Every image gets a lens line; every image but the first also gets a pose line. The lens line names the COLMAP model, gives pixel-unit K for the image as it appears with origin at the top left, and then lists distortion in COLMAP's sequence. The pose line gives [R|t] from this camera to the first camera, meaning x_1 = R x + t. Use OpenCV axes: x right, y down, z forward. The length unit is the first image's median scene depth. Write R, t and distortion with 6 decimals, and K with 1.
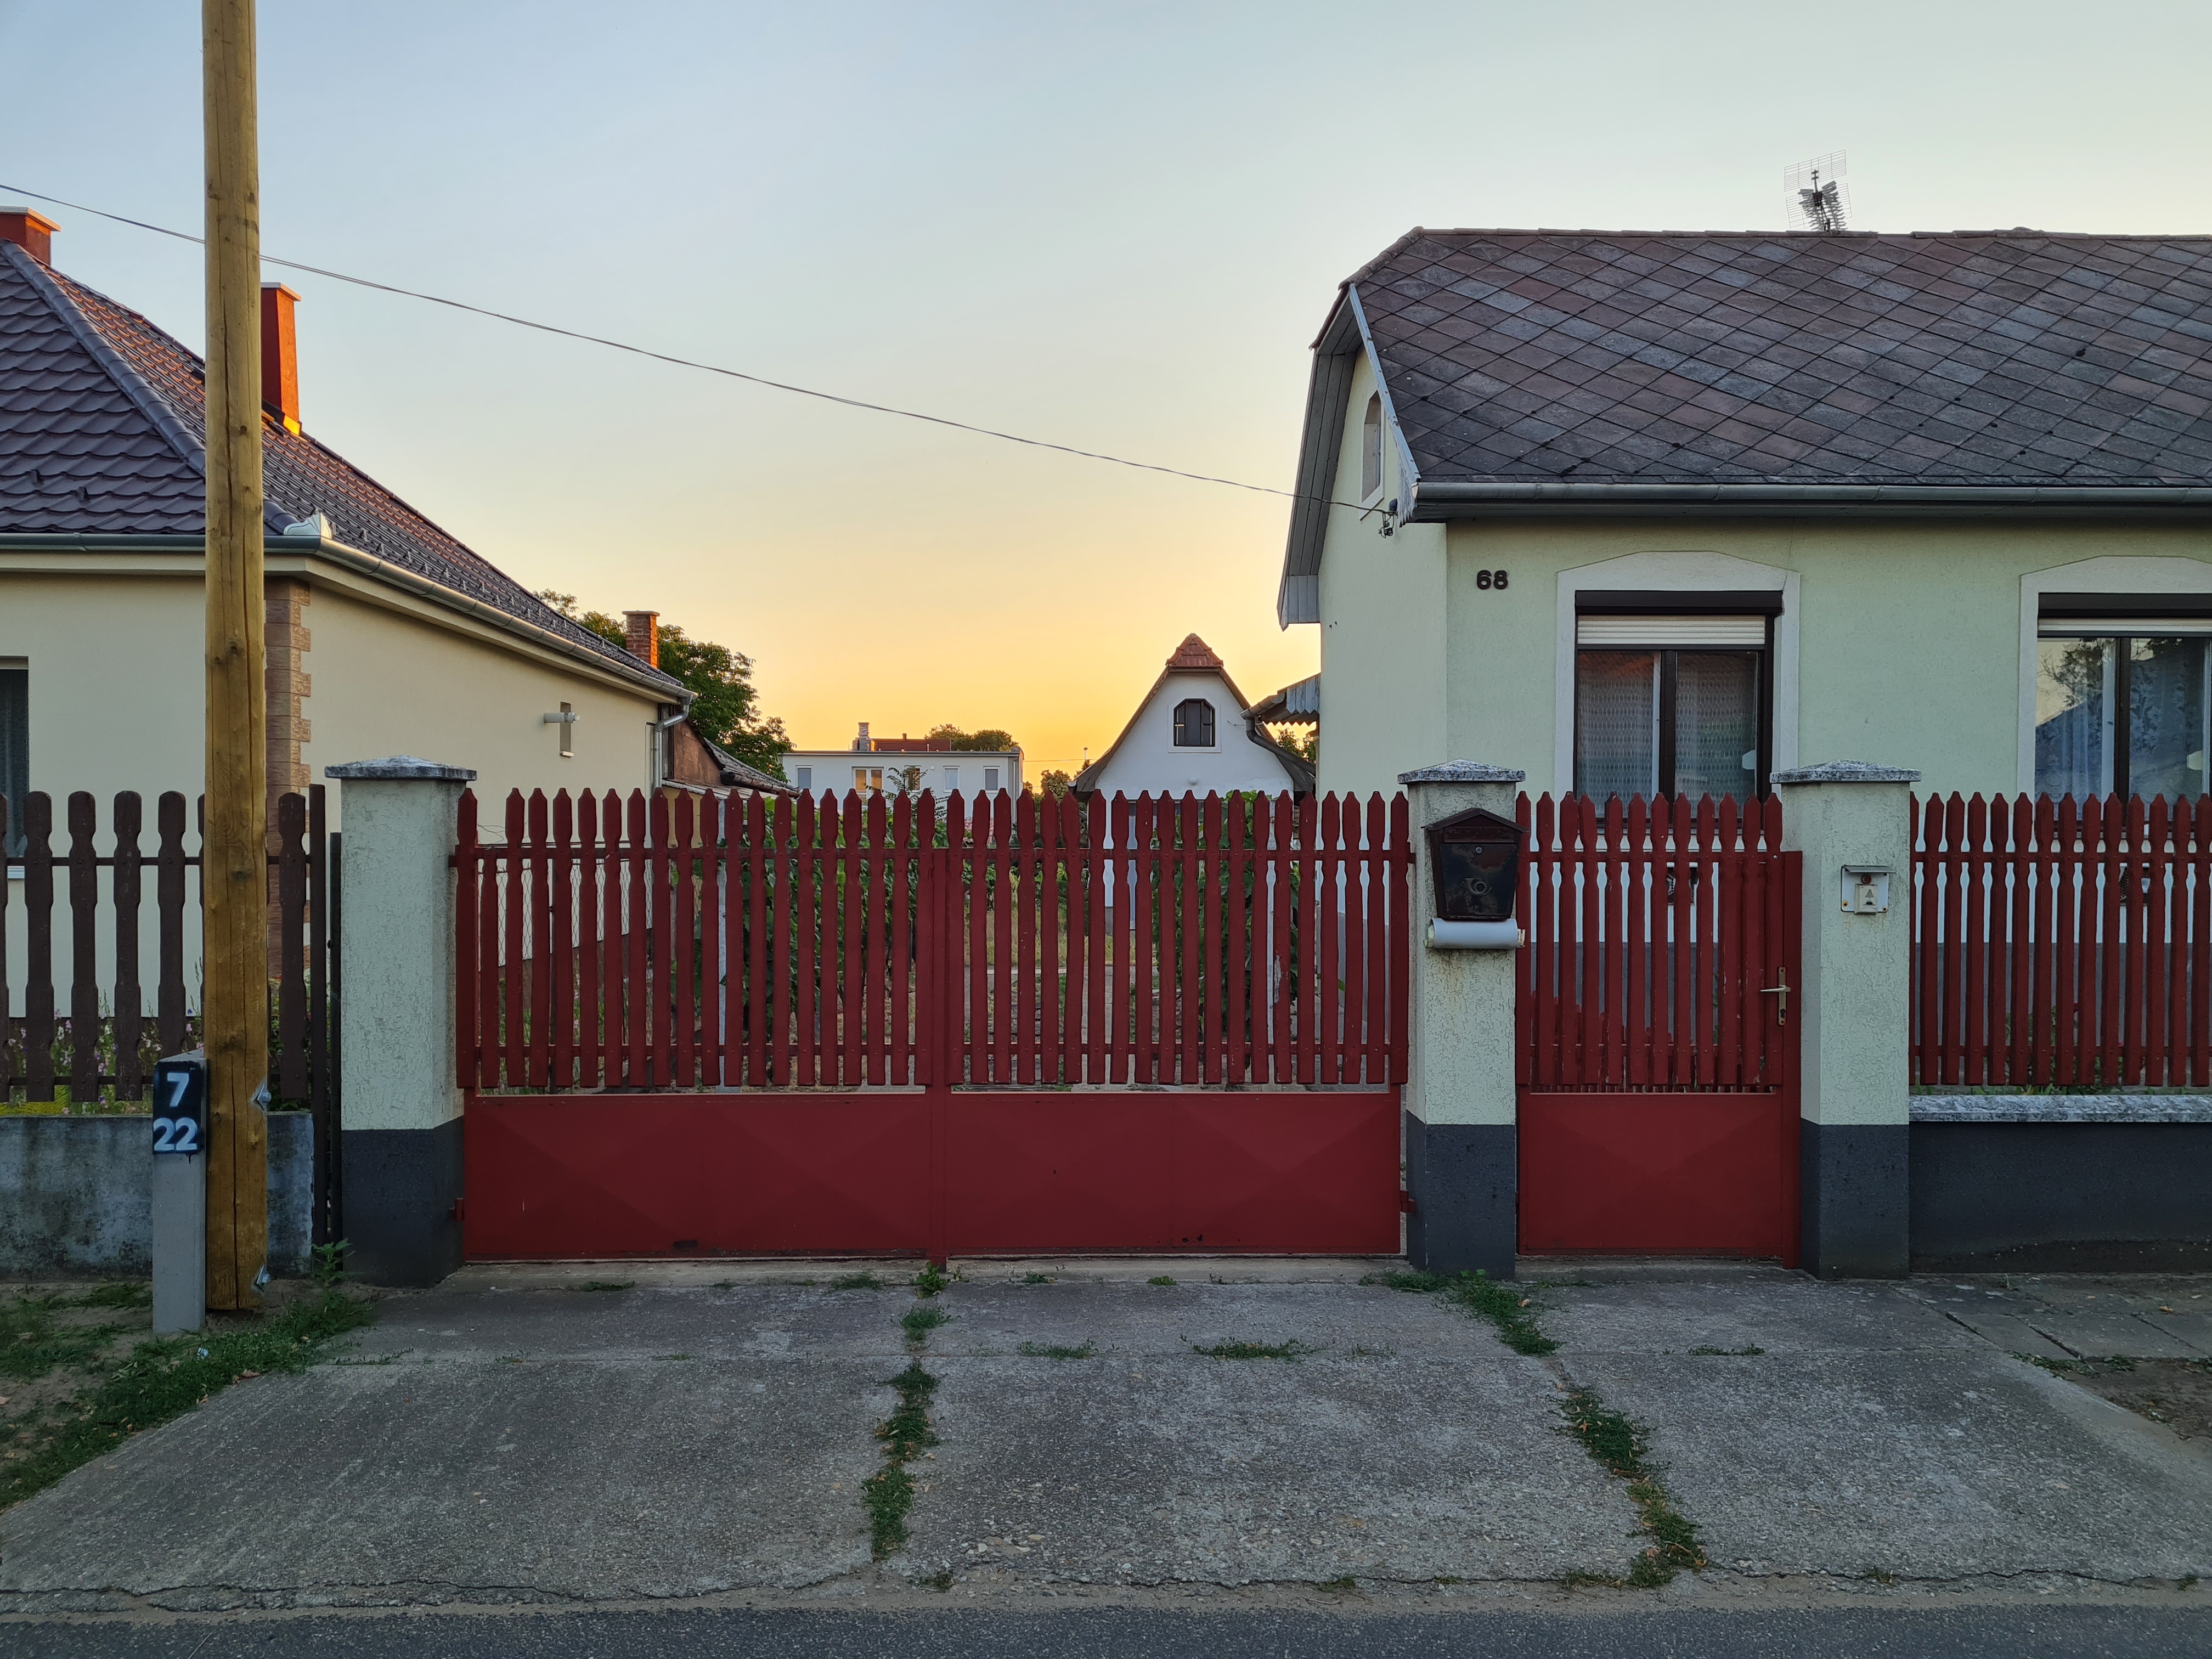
lens RADIAL K [[1663.4, 0, 1097.3], [0, 1663.4, 847.1], [0, 0, 1]] dist [0.062497, -0.049448]
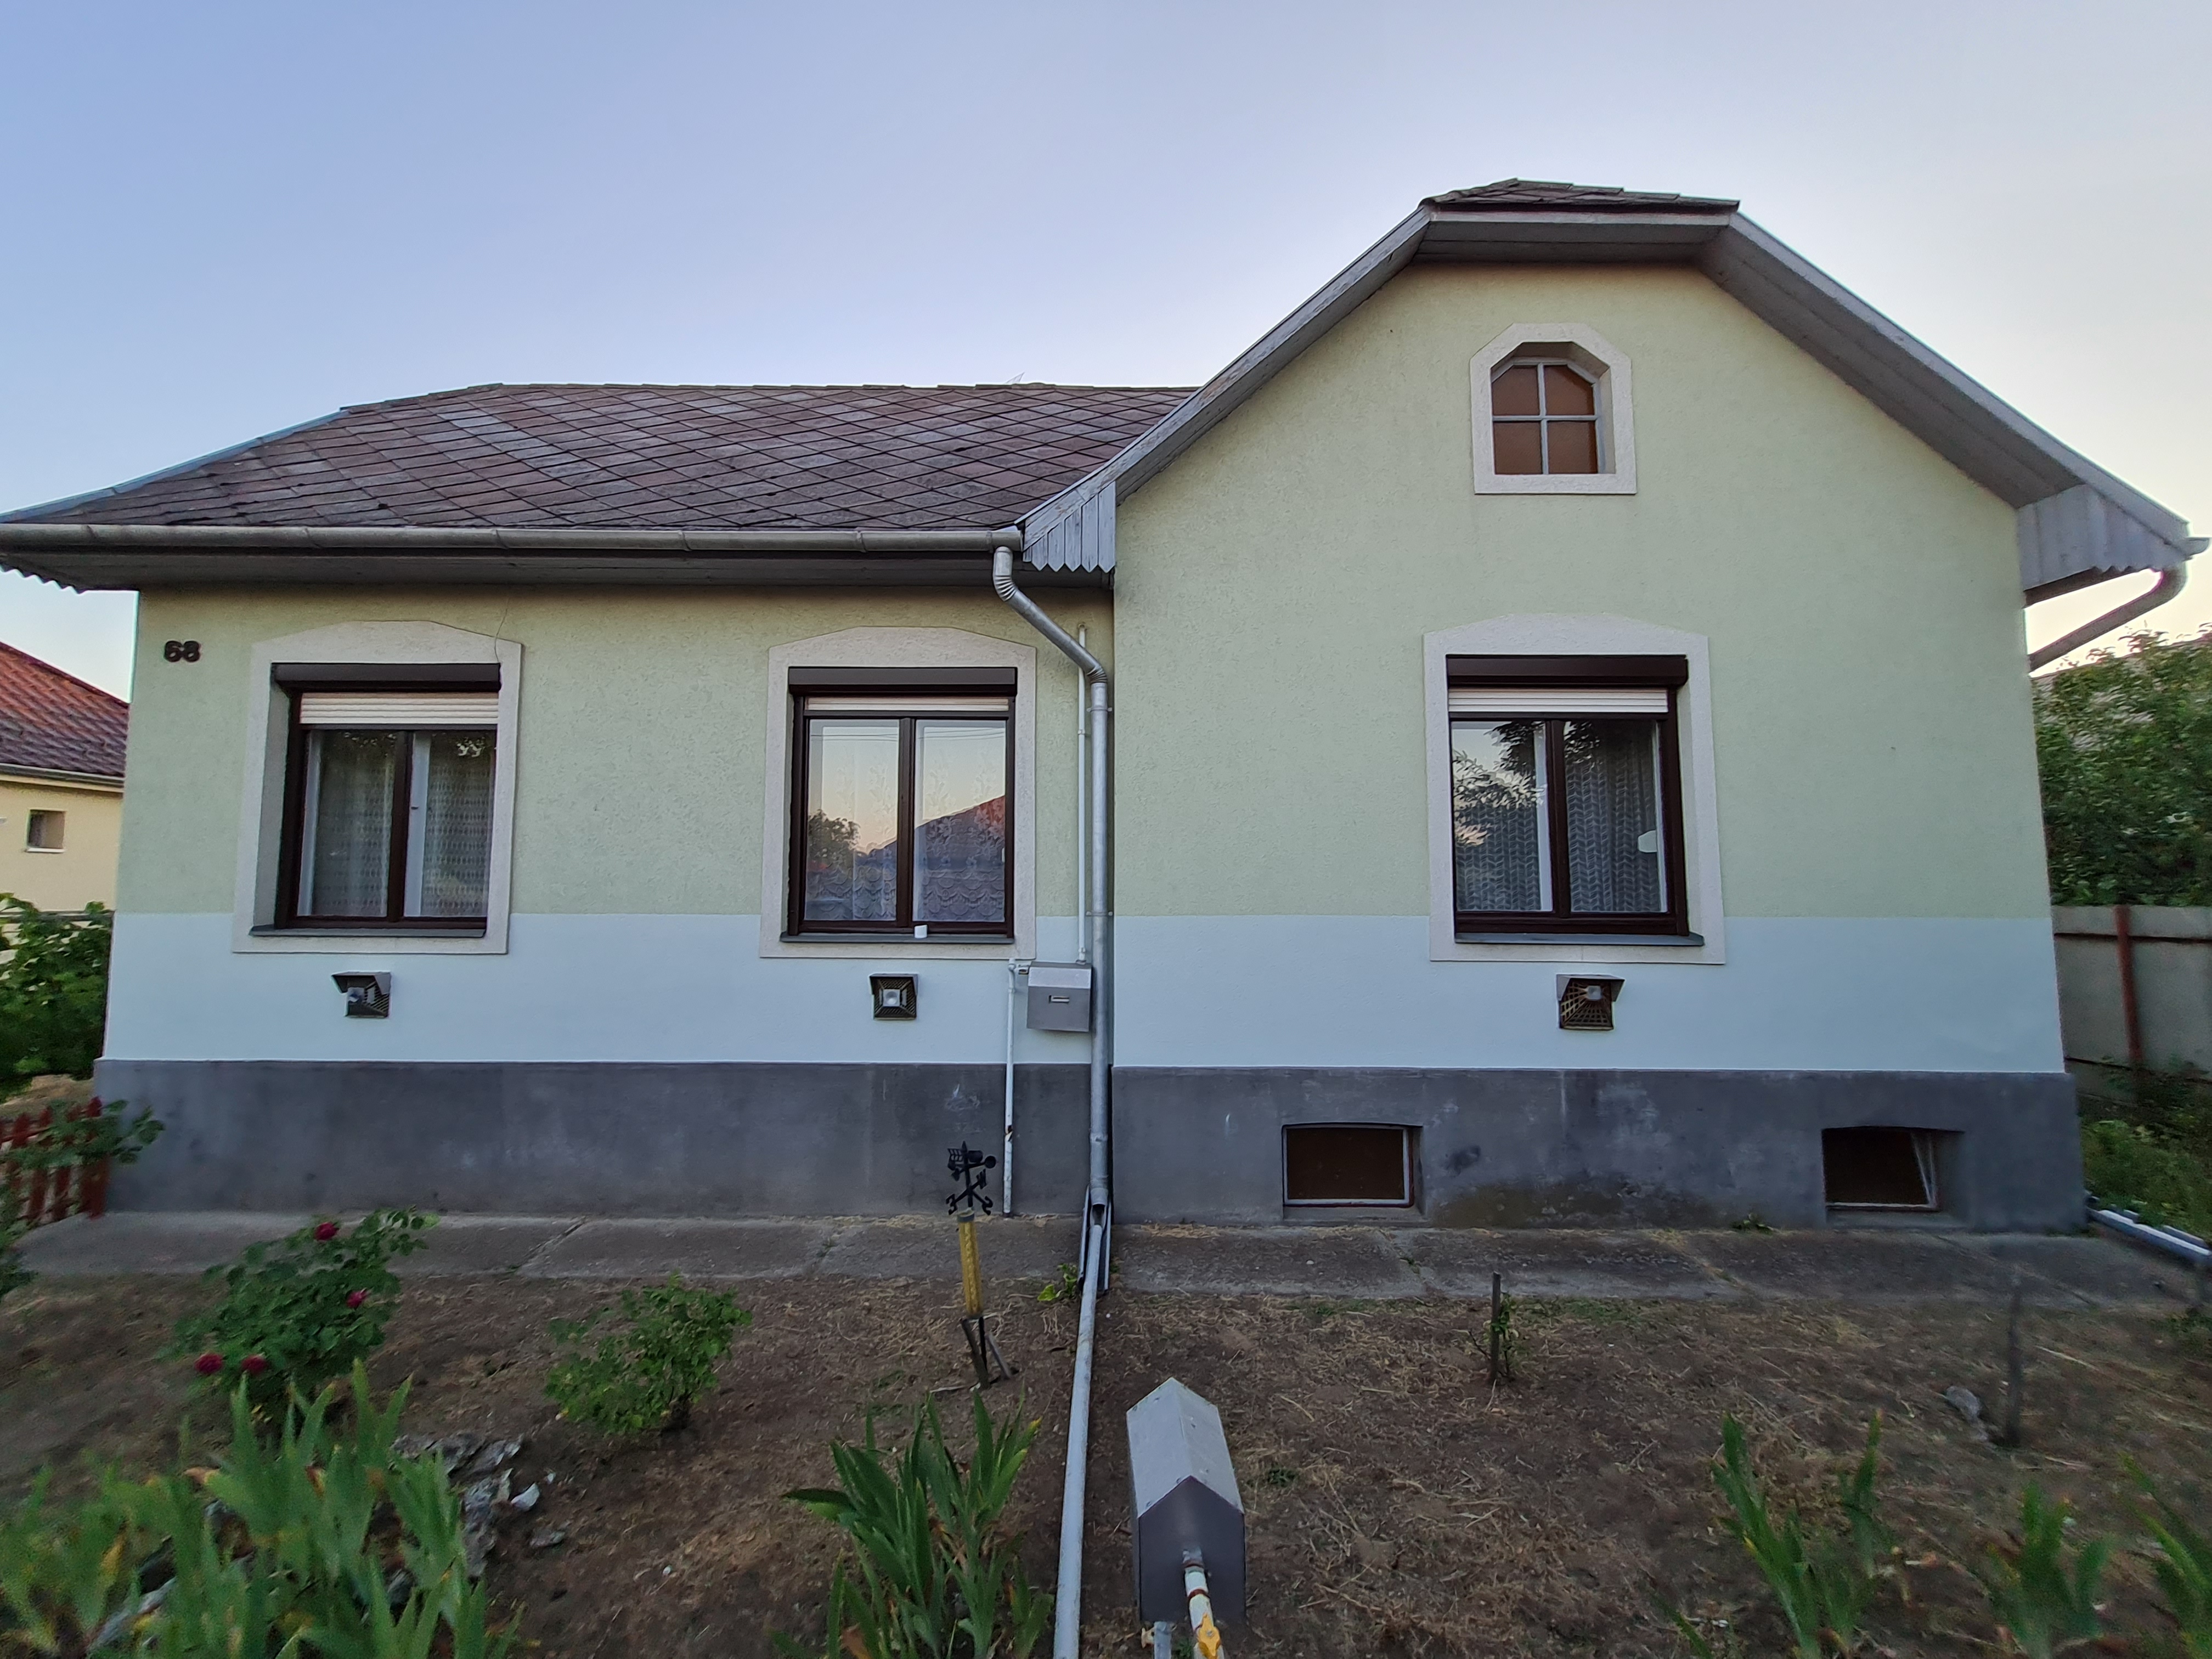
lens RADIAL K [[865.5, 0, 1111.2], [0, 865.5, 818.2], [0, 0, 1]] dist [-0.001017, -0.001063]
pose [[0.999497, 0.000487, -0.031699, 0.878545], [-0.003295, 0.996061, -0.088605, -0.036506], [0.031531, 0.088664, 0.995562, 0.657879]]
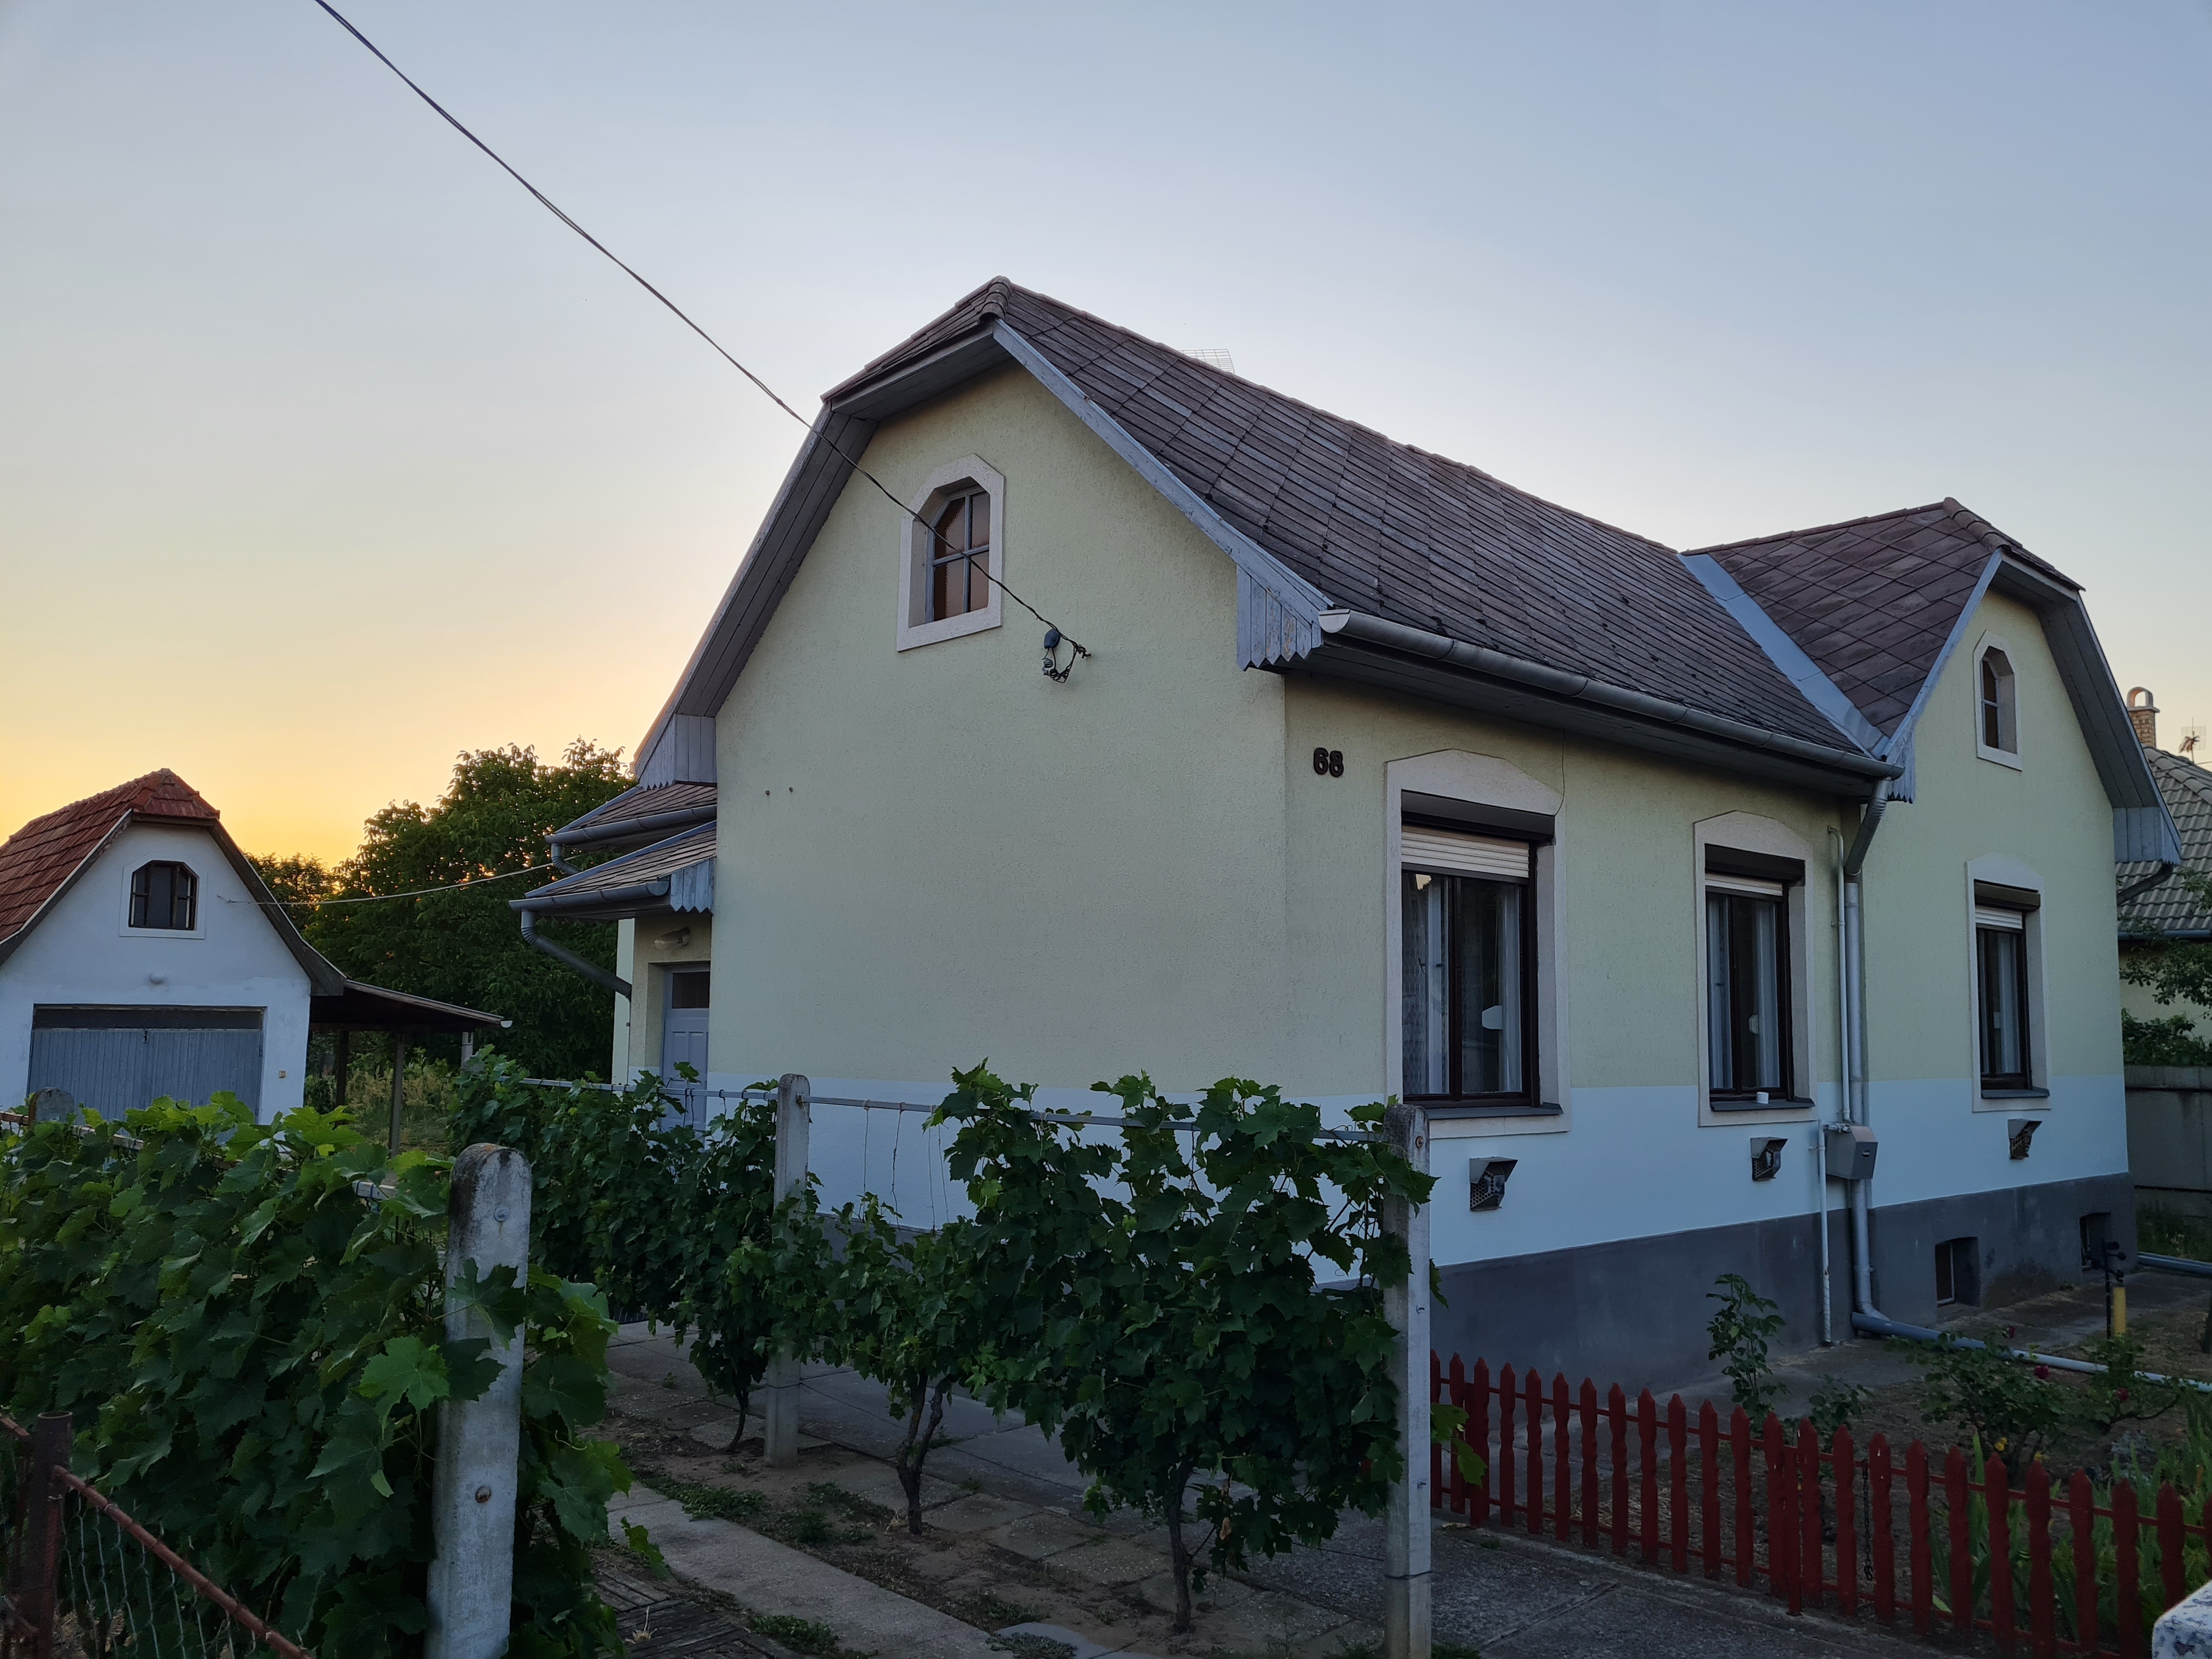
lens RADIAL K [[1663.4, 0, 1102.3], [0, 1663.4, 880.8], [0, 0, 1]] dist [0.062497, -0.049448]
pose [[0.749830, 0.065215, 0.658409, -0.346028], [0.004118, 0.994651, -0.103209, -0.044439], [-0.661618, 0.080100, 0.745550, 0.635276]]
